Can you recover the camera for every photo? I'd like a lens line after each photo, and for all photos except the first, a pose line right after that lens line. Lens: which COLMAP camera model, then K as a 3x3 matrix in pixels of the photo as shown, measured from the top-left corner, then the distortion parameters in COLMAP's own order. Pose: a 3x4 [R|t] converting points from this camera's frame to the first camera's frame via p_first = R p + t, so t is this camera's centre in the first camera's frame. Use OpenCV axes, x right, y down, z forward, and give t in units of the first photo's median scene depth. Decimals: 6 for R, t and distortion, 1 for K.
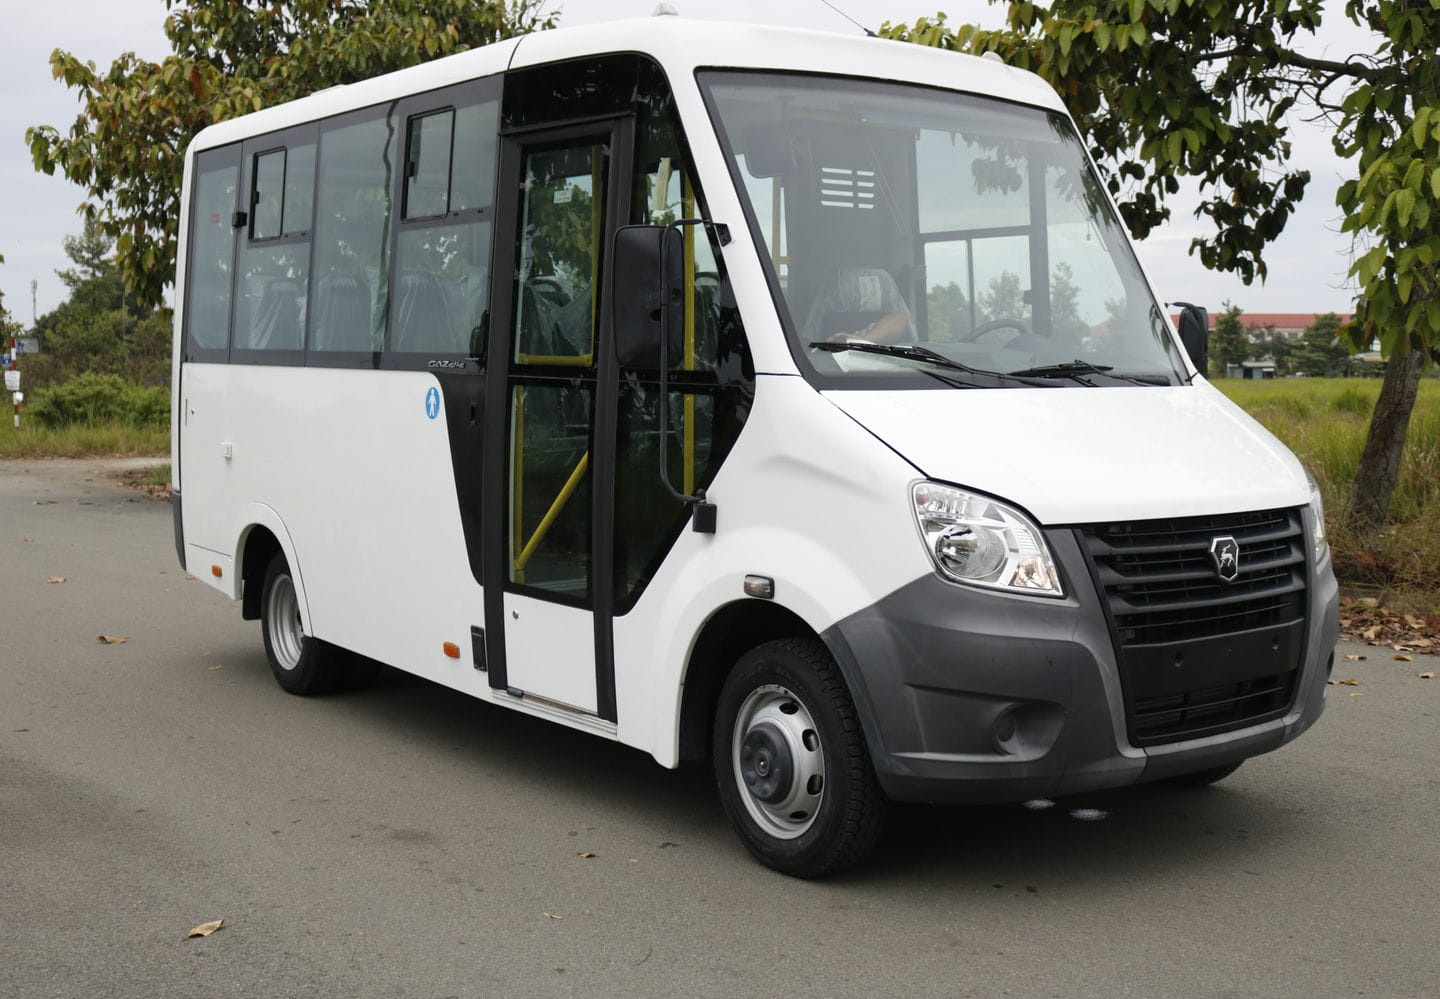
lens RADIAL K [[1693.2, 0, 713.2], [0, 1693.2, 465.0], [0, 0, 1]] dist [-0.139965, 0.185023]
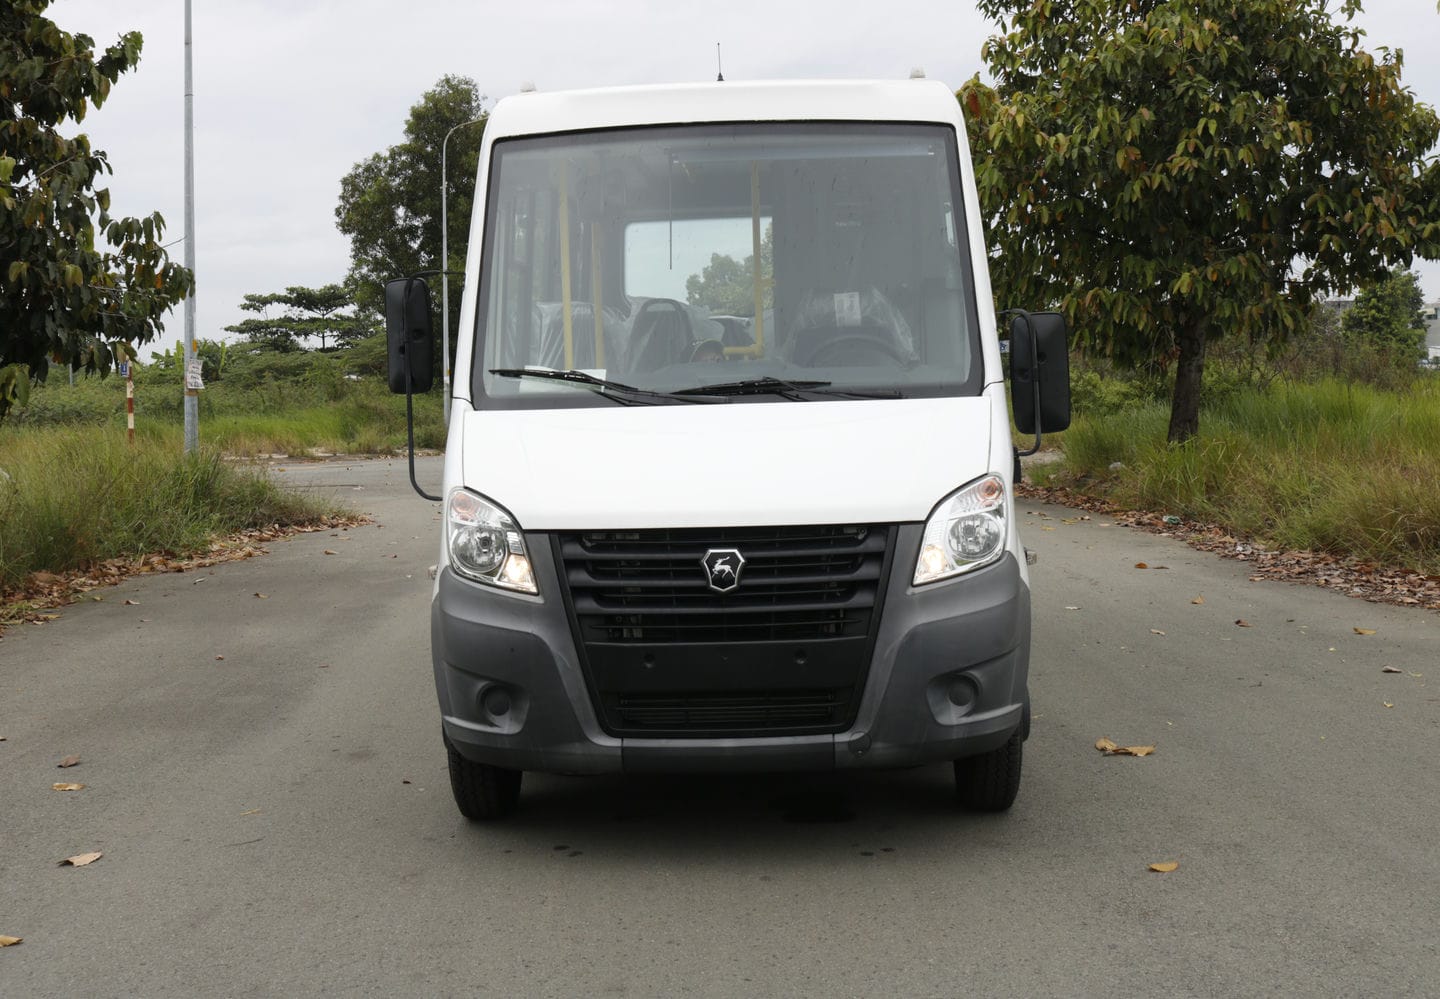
lens RADIAL K [[1693.2, 0, 713.2], [0, 1693.2, 465.0], [0, 0, 1]] dist [-0.139965, 0.185023]
pose [[0.787699, 0.011980, -0.615944, 0.841608], [-0.008589, 0.999927, 0.008465, -0.015965], [0.616001, -0.001378, 0.787744, 0.149537]]
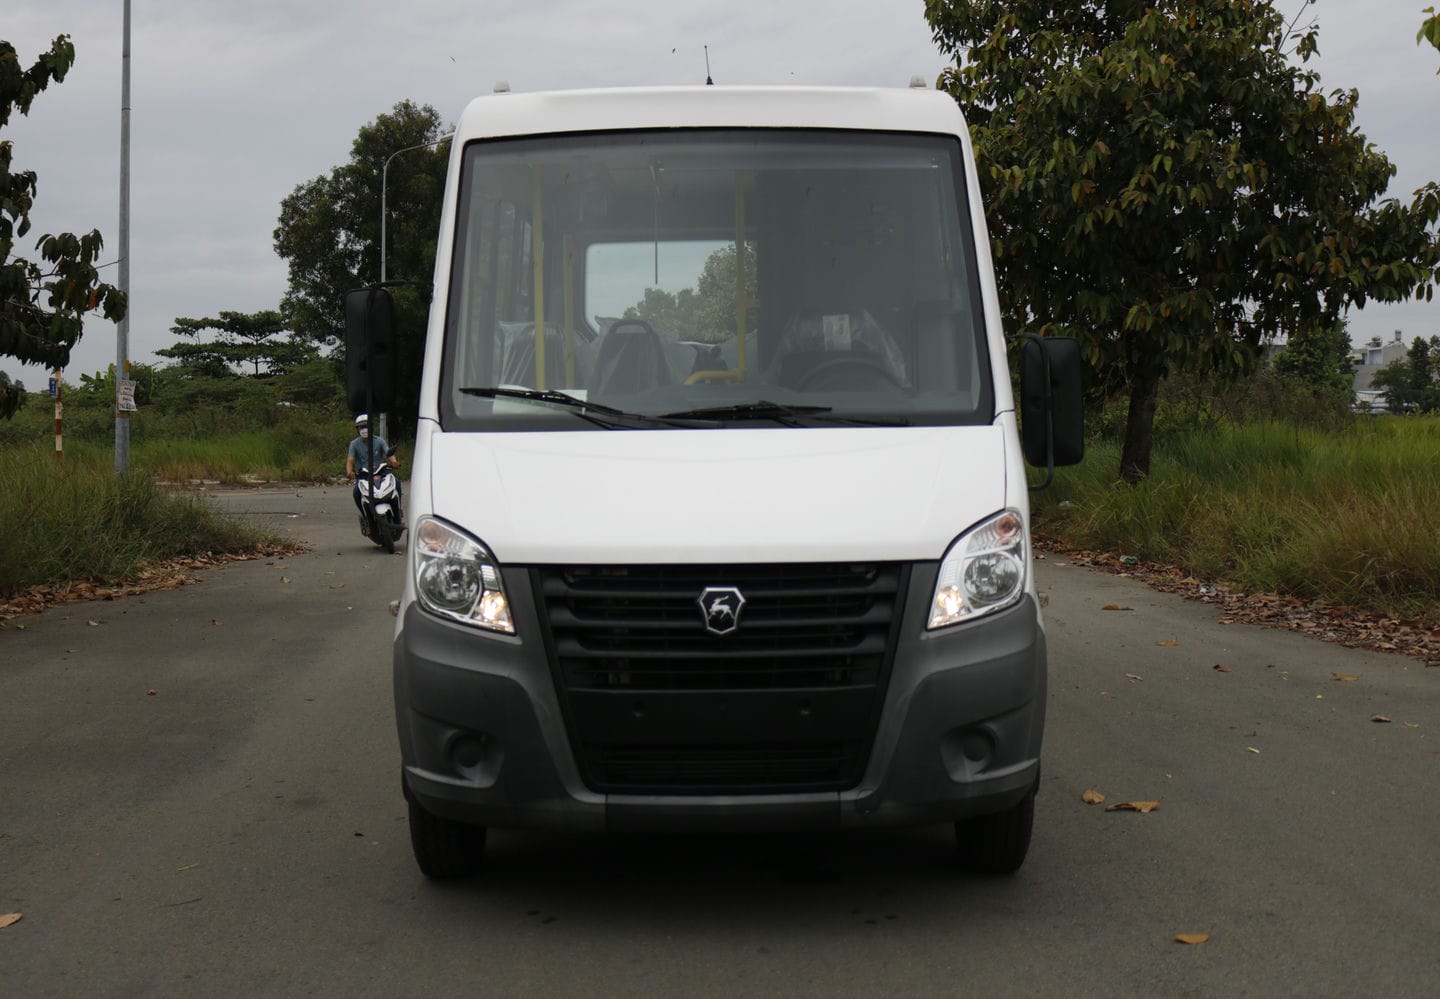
lens RADIAL K [[1693.2, 0, 713.2], [0, 1693.2, 465.0], [0, 0, 1]] dist [-0.139965, 0.185023]
pose [[0.811453, 0.012145, -0.584292, 0.763600], [-0.023711, 0.999645, -0.012151, -0.012795], [0.583937, 0.023714, 0.811453, 0.195214]]
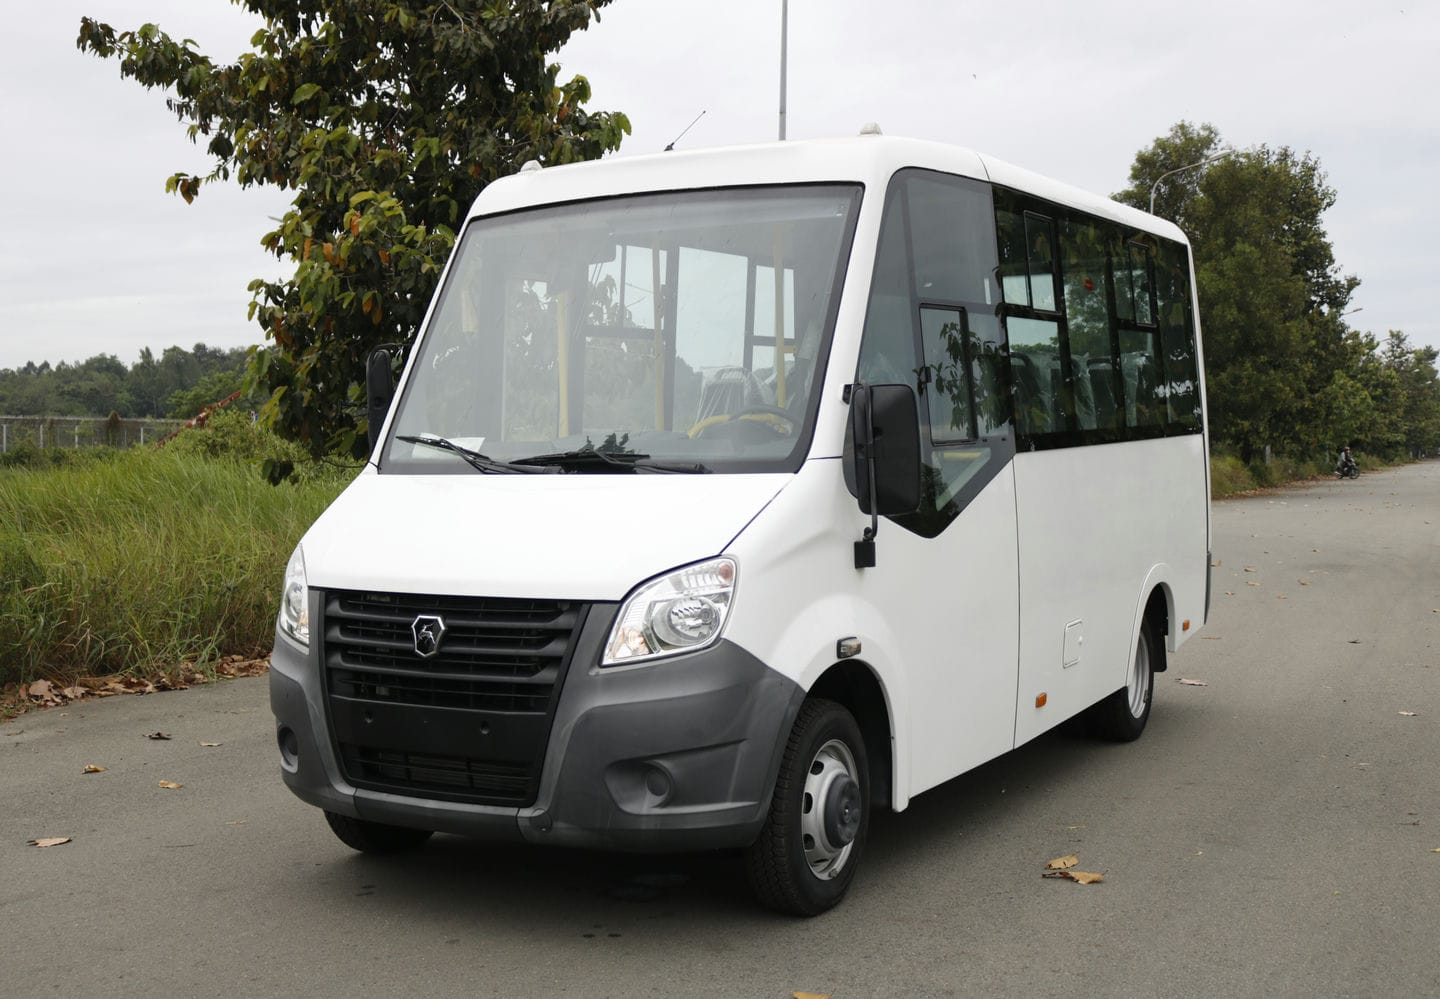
lens RADIAL K [[1693.2, 0, 713.2], [0, 1693.2, 465.0], [0, 0, 1]] dist [-0.139965, 0.185023]
pose [[0.422340, 0.010307, -0.906379, 1.211507], [-0.039023, 0.999215, -0.006820, -0.047670], [0.905597, 0.038250, 0.422410, 0.625163]]
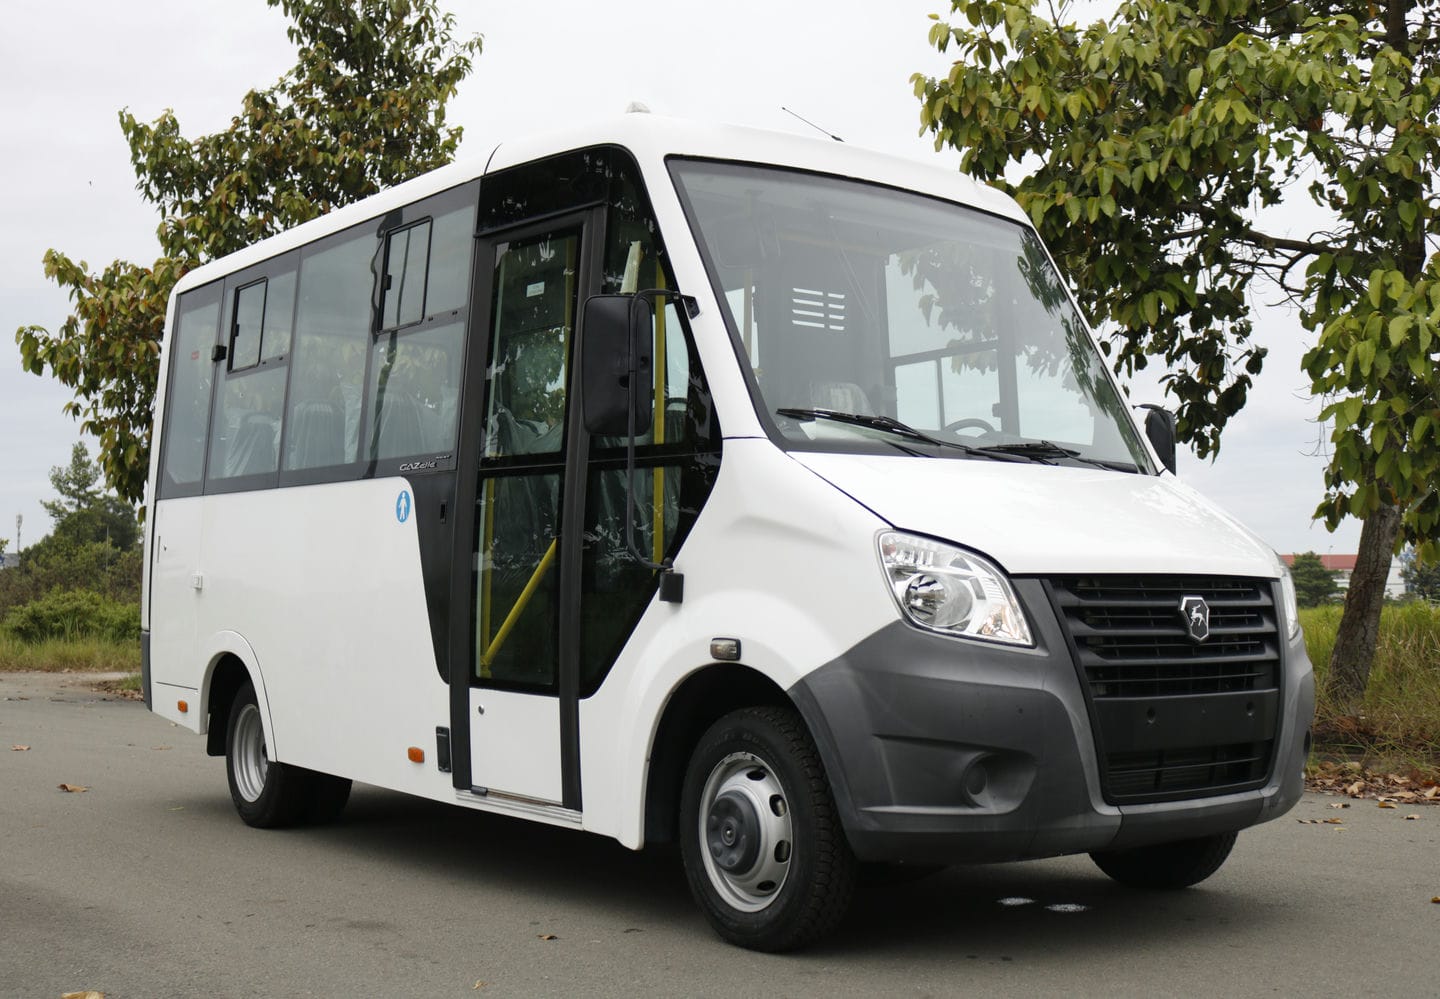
lens RADIAL K [[1690.3, 0, 715.5], [0, 1690.3, 479.9], [0, 0, 1]] dist [-0.131124, 0.154097]
pose [[0.999931, 0.004237, 0.010995, 0.009028], [-0.002732, 0.991043, -0.133512, 0.095718], [-0.011462, 0.133473, 0.990986, 0.008849]]
